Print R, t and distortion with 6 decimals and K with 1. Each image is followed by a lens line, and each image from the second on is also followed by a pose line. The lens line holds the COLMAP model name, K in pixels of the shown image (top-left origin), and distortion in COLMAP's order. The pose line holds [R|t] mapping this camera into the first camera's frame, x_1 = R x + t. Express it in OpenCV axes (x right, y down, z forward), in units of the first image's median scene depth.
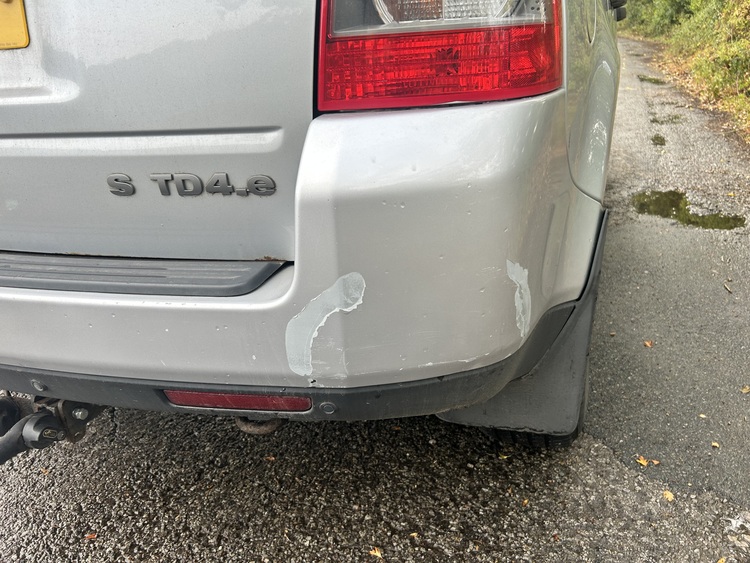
lens RADIAL K [[594.1, 0, 375.0], [0, 594.1, 281.5], [0, 0, 1]] dist [0.056774, -0.001362]
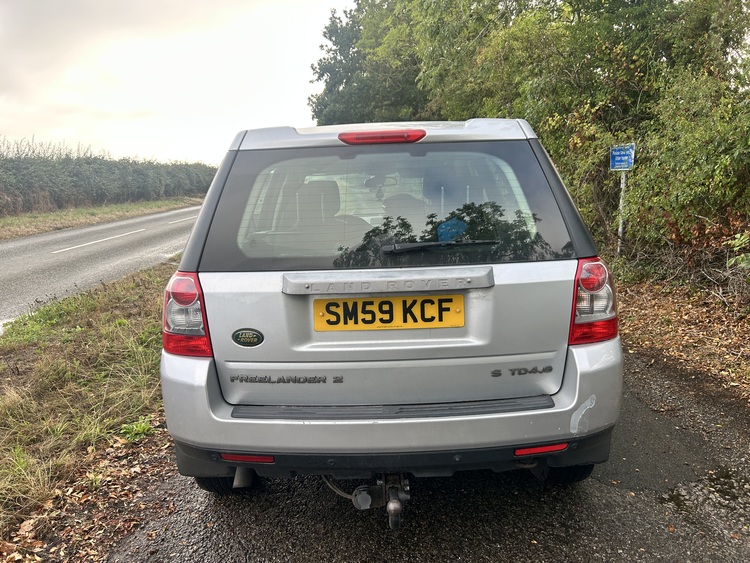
lens RADIAL K [[609.3, 0, 376.7], [0, 609.3, 266.3], [0, 0, 1]] dist [0.045535, -0.005408]
pose [[0.932446, -0.031084, 0.359969, -1.979235], [0.119445, 0.966795, -0.225920, -0.065225], [-0.340994, 0.253654, 0.905197, -1.533422]]
